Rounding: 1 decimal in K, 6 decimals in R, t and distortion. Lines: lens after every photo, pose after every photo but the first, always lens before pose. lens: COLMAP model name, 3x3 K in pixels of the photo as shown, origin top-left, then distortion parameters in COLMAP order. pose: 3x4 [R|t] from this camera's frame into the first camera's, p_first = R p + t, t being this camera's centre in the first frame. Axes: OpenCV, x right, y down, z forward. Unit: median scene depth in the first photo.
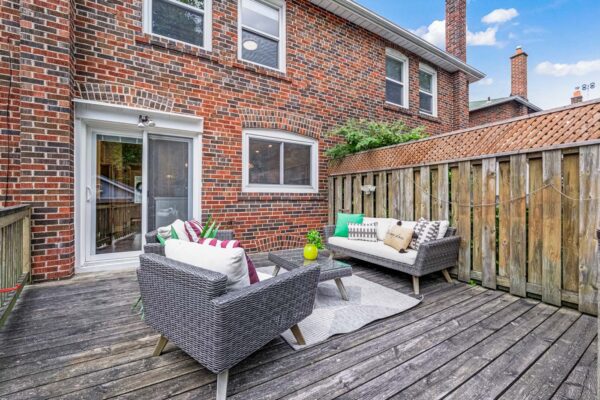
lens RADIAL K [[251.4, 0, 297.6], [0, 251.4, 196.2], [0, 0, 1]] dist [-0.000876, 0.000016]
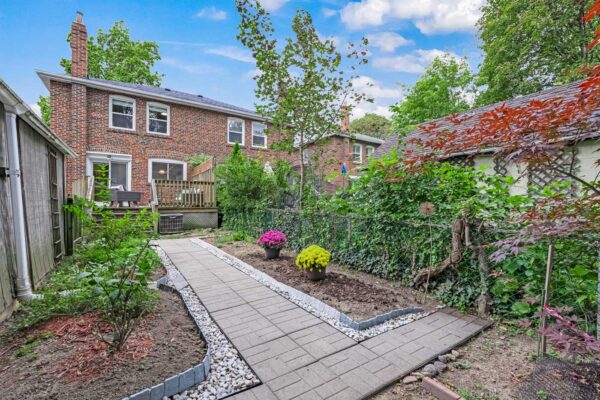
lens RADIAL K [[256.4, 0, 292.1], [0, 256.4, 205.0], [0, 0, 1]] dist [-0.000926, 0.000028]
pose [[0.999069, 0.002996, 0.043038, 1.257291], [-0.003184, 0.999986, 0.004287, 0.217400], [-0.043024, -0.004420, 0.999064, -1.880513]]
